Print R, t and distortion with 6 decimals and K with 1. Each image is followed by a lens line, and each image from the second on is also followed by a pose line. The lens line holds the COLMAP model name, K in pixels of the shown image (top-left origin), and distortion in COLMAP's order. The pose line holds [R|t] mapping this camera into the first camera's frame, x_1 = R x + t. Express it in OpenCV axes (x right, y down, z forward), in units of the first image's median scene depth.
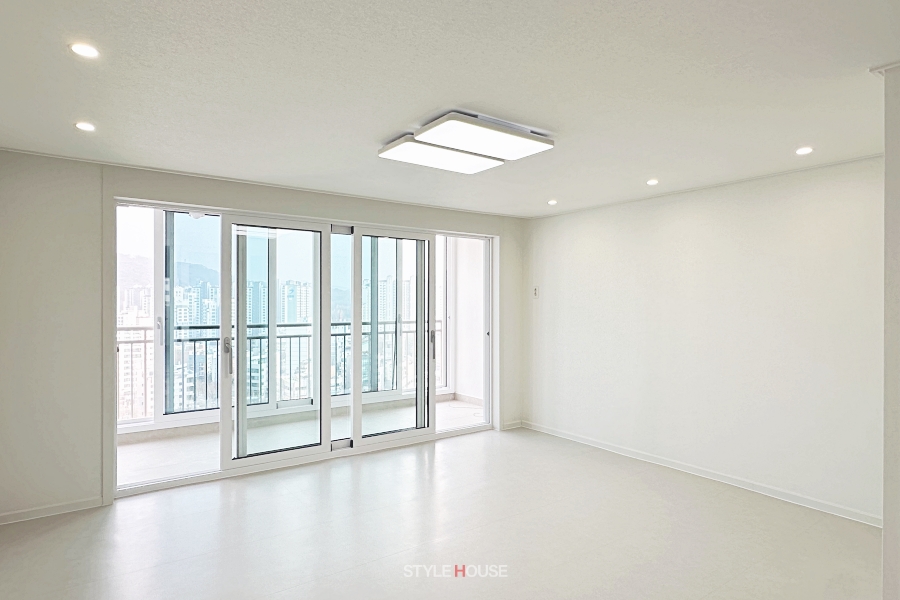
lens RADIAL K [[510.1, 0, 450.0], [0, 510.1, 300.0], [0, 0, 1]] dist [-0.004181, -0.000191]
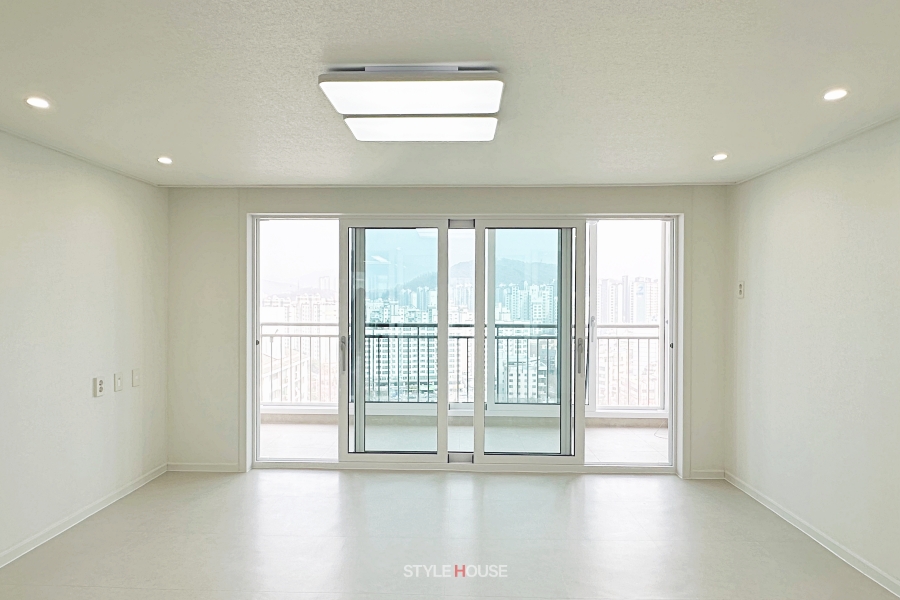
lens RADIAL K [[526.6, 0, 450.0], [0, 526.6, 300.0], [0, 0, 1]] dist [-0.001552, -0.000748]
pose [[0.796530, 0.002377, -0.604594, 0.339450], [0.000421, 0.999990, 0.004486, -0.005058], [0.604599, -0.003828, 0.796521, 0.228204]]
